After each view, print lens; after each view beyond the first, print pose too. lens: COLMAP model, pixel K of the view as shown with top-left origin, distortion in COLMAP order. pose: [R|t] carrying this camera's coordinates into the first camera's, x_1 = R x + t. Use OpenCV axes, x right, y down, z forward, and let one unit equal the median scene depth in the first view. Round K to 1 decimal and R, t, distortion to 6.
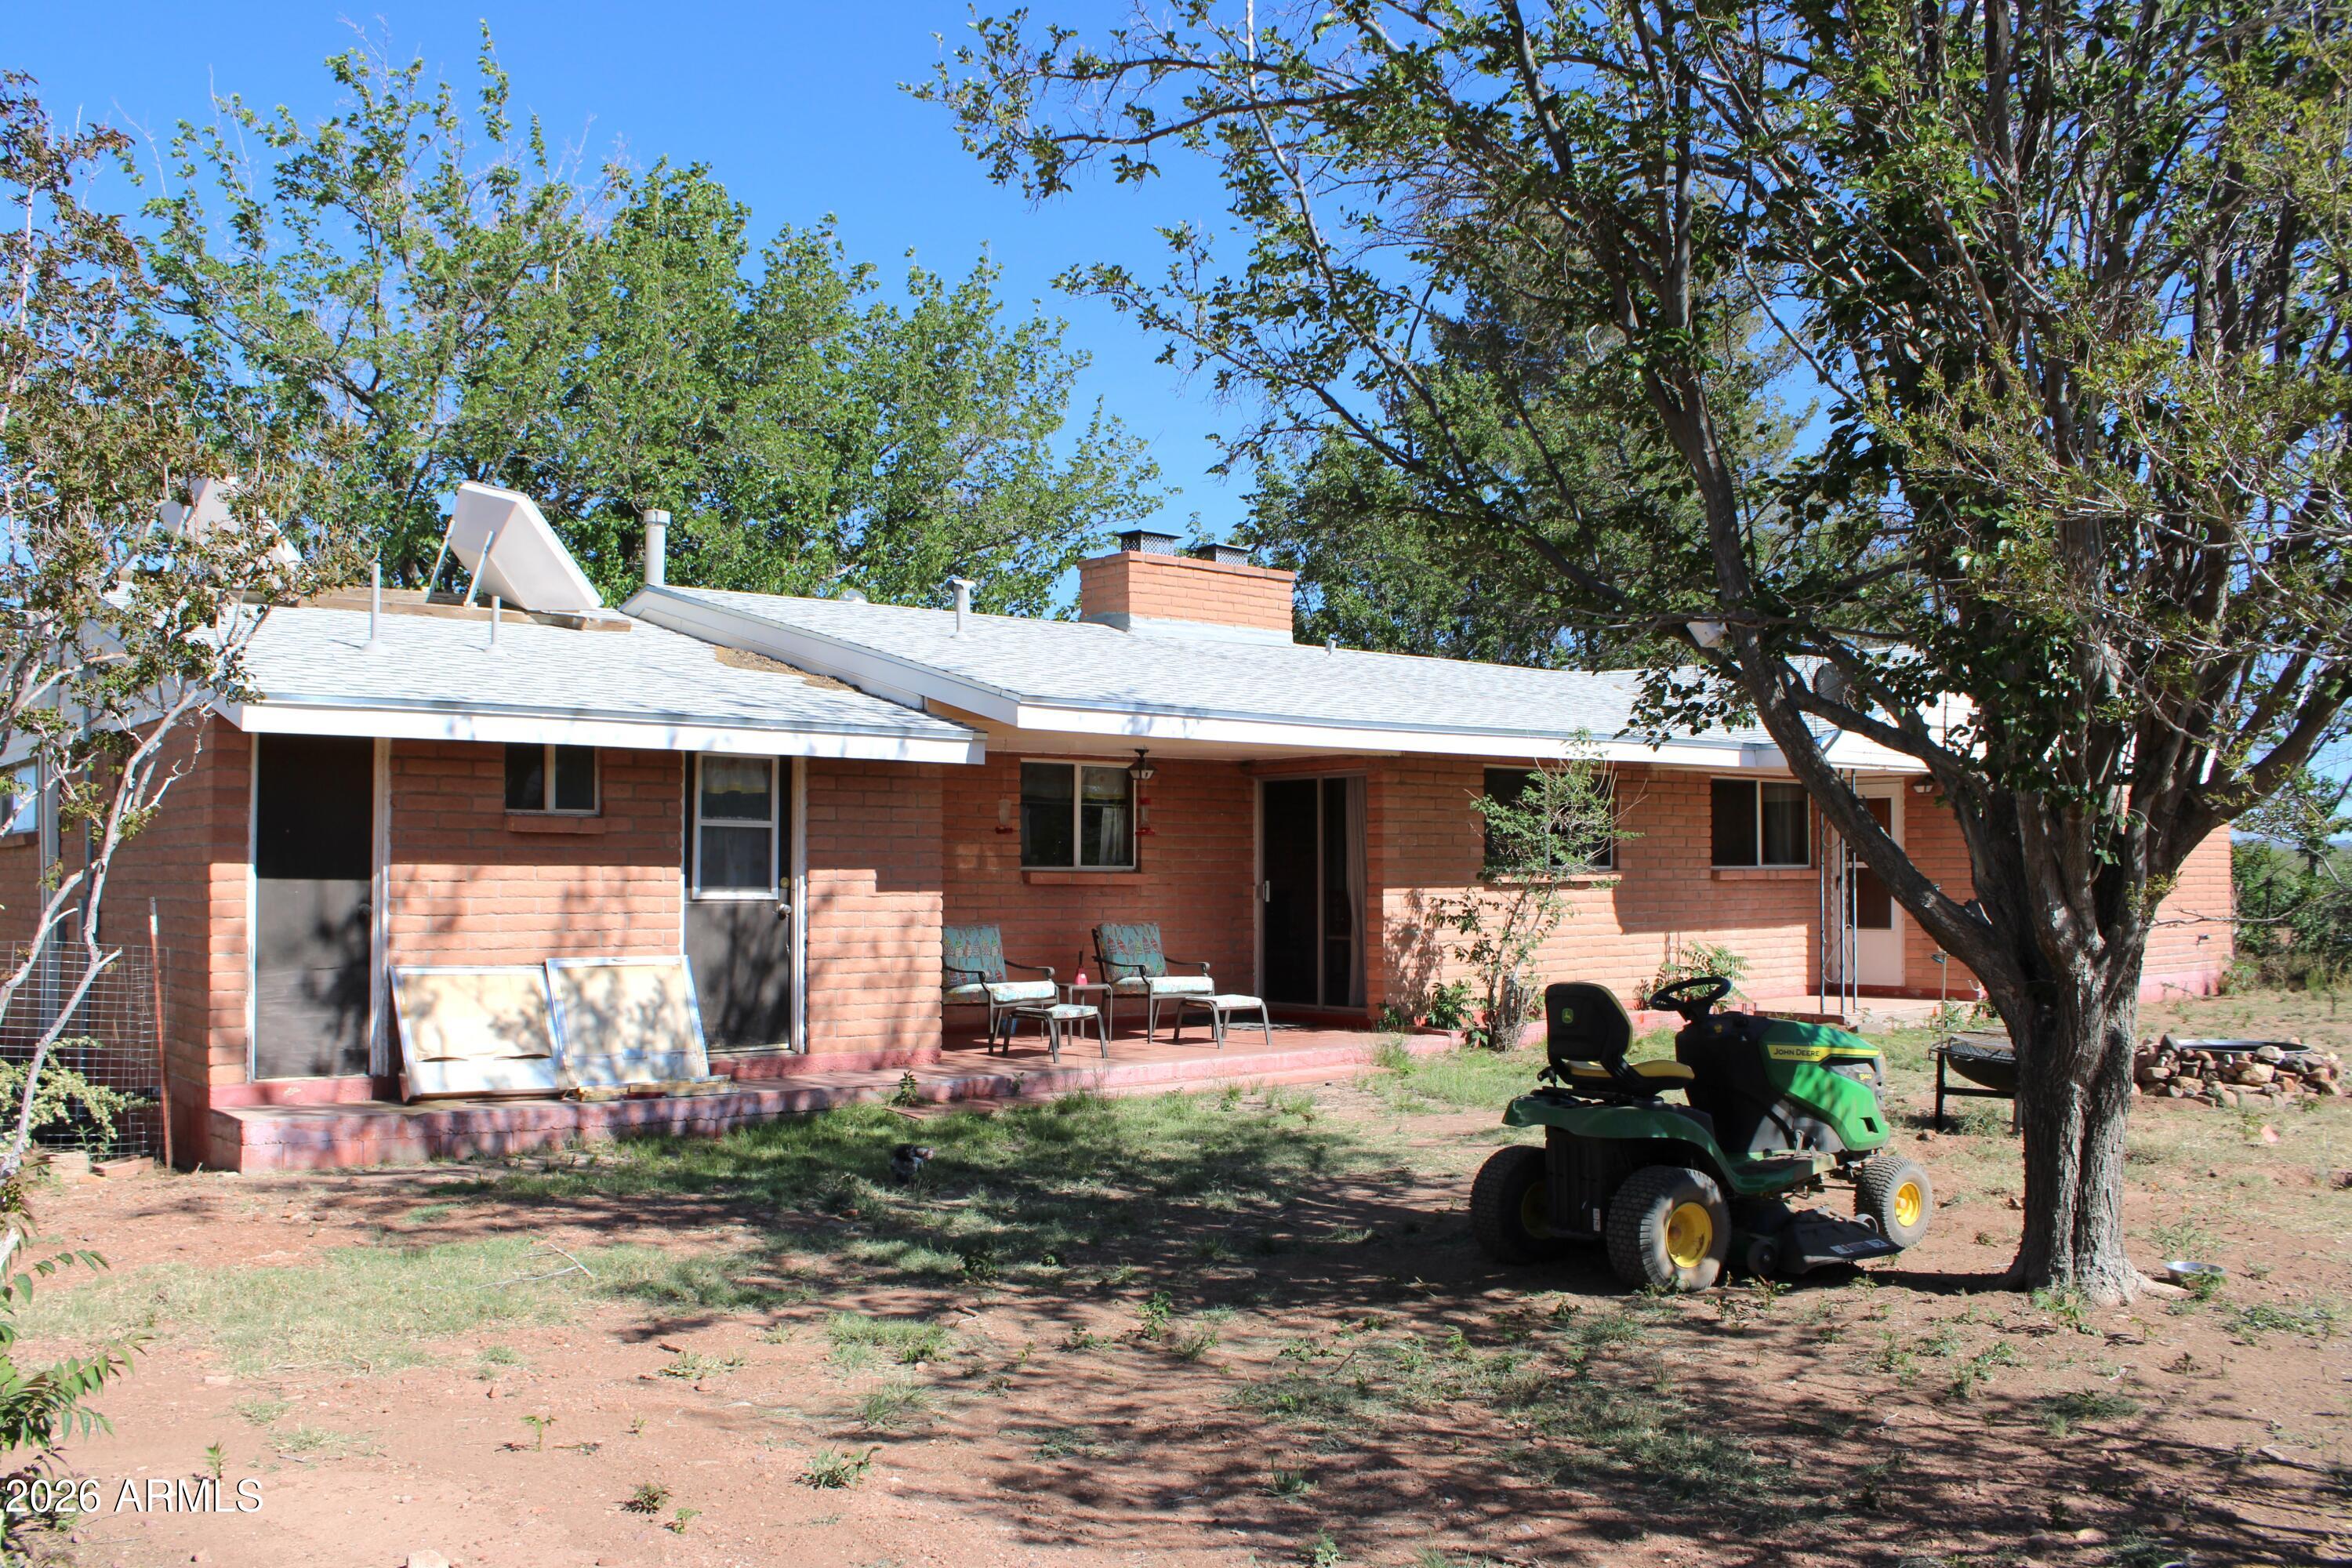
lens RADIAL K [[1978.4, 0, 1161.6], [0, 1978.4, 805.2], [0, 0, 1]] dist [-0.166529, 0.153882]
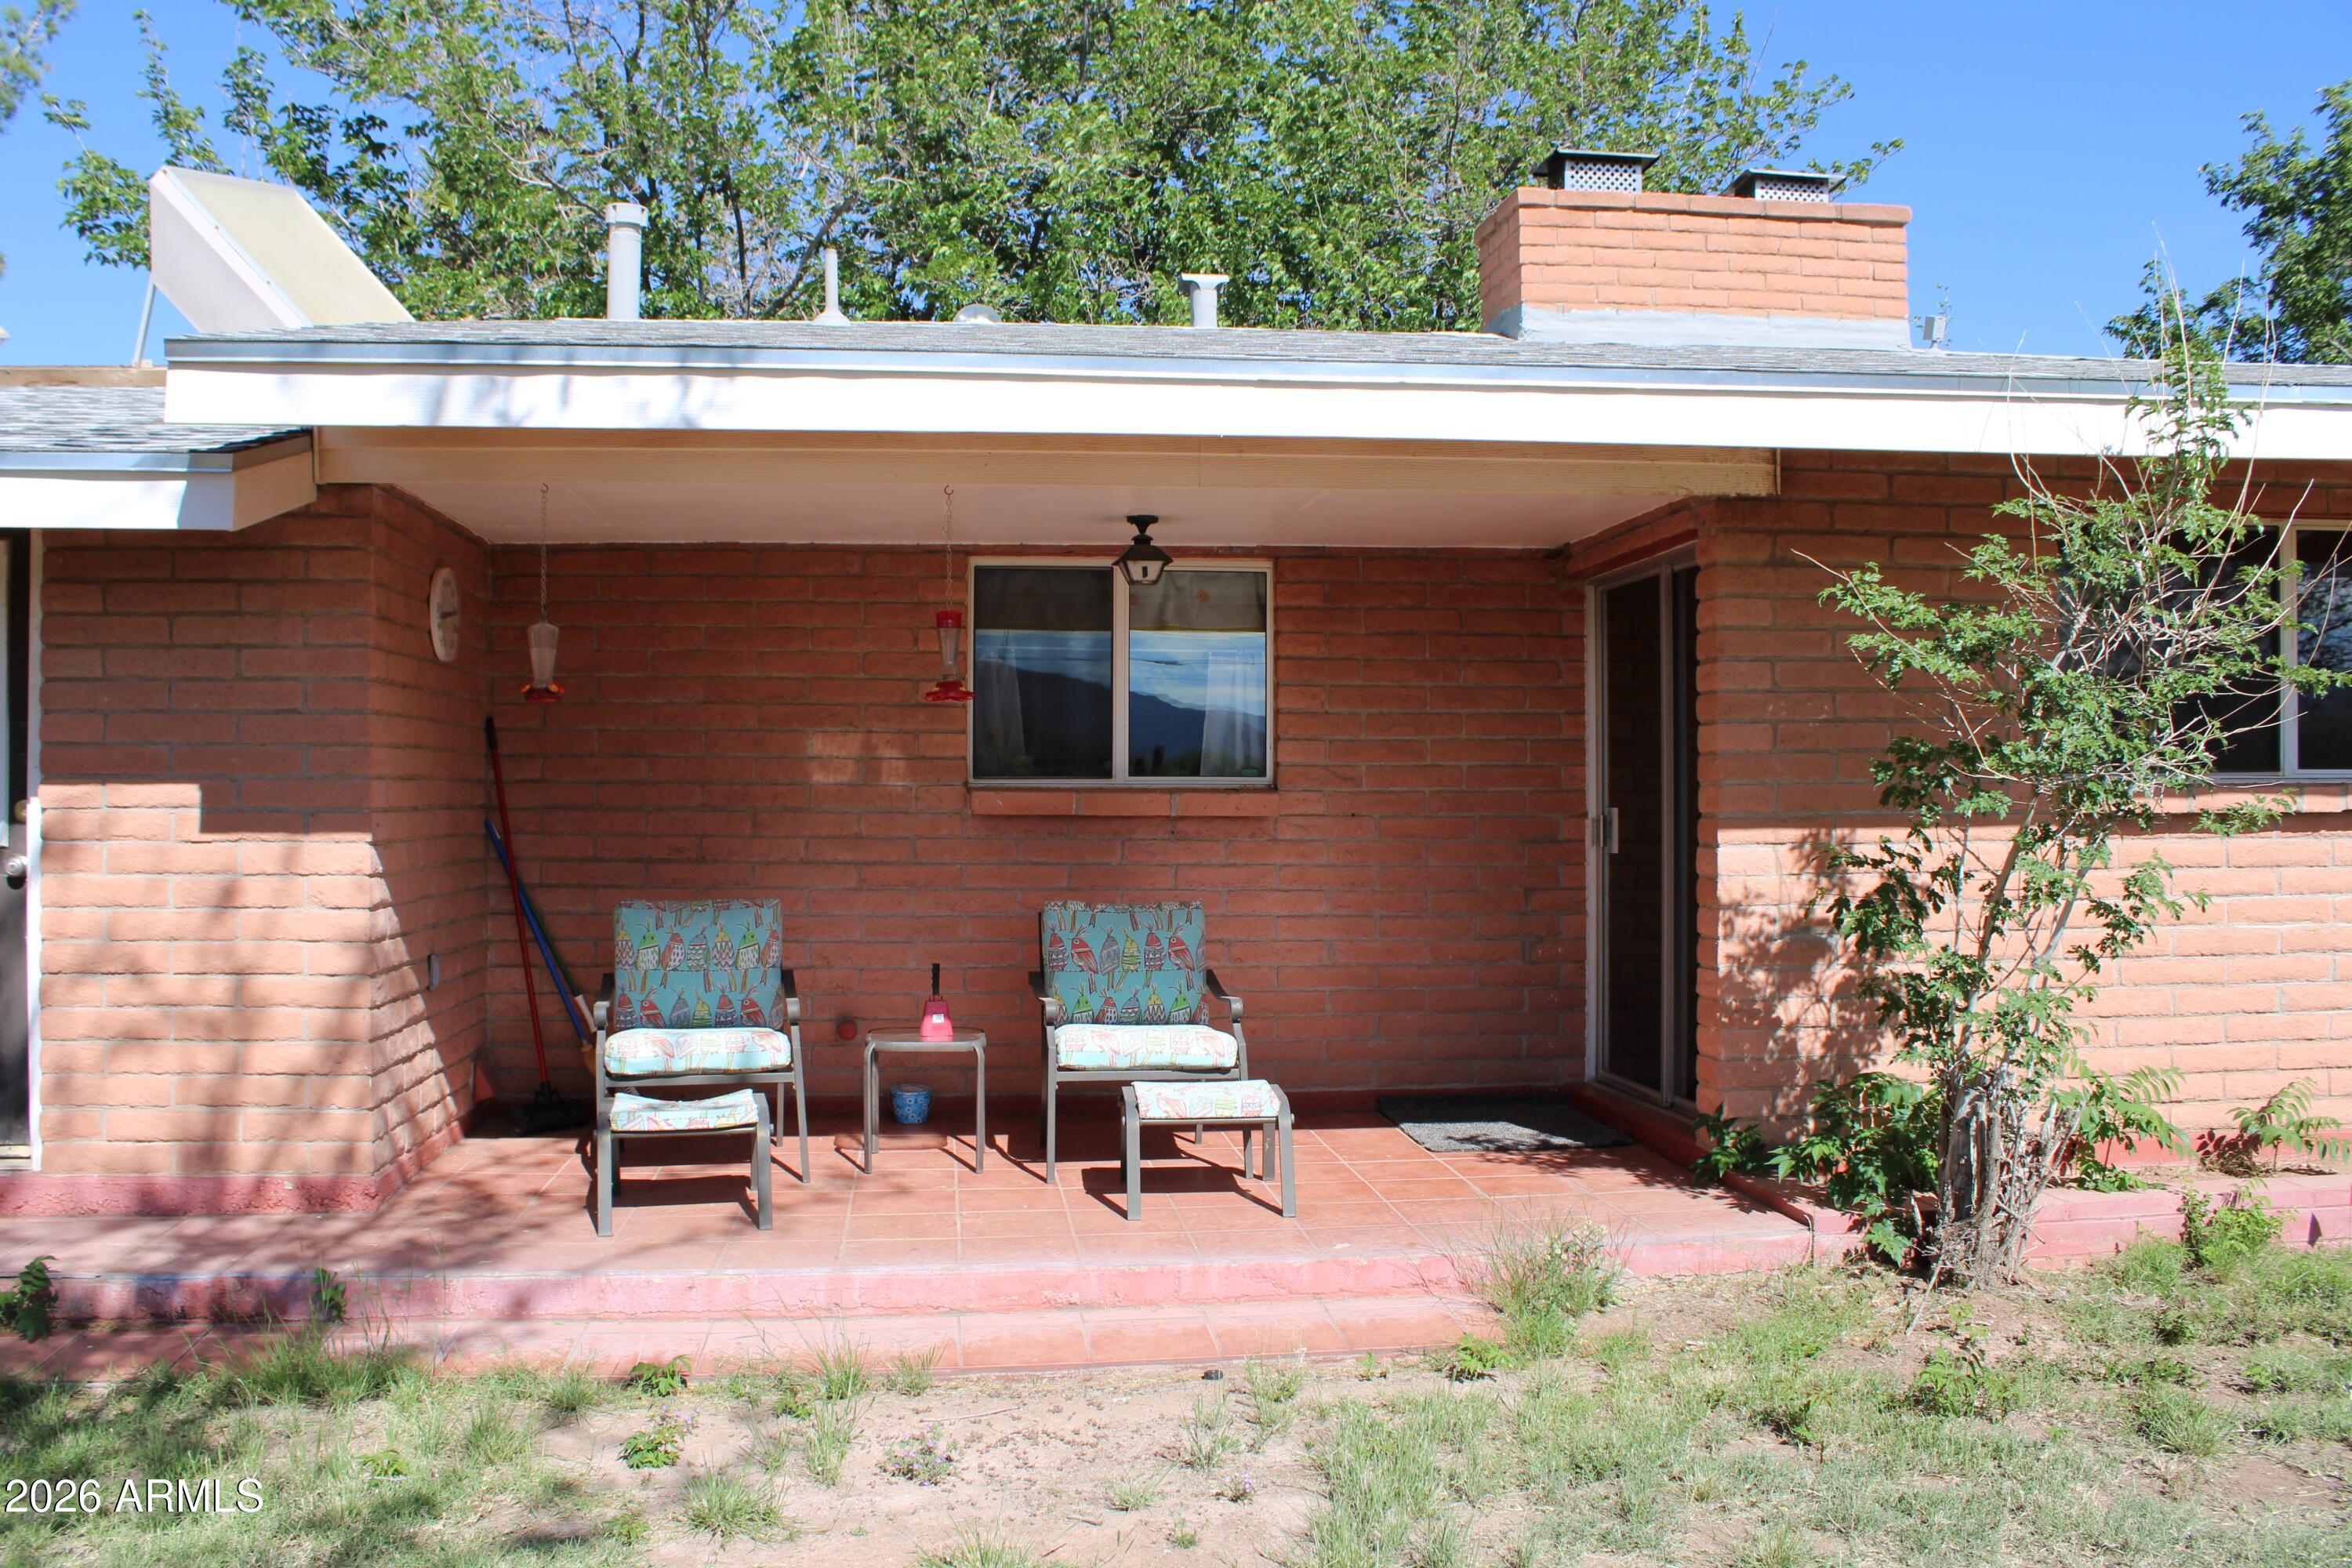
lens RADIAL K [[1978.4, 0, 1161.6], [0, 1978.4, 805.2], [0, 0, 1]] dist [-0.166529, 0.153882]
pose [[0.826932, 0.004187, -0.562286, 0.239228], [0.019523, 0.999156, 0.036152, 0.020645], [0.561963, -0.040873, 0.826152, 0.604511]]
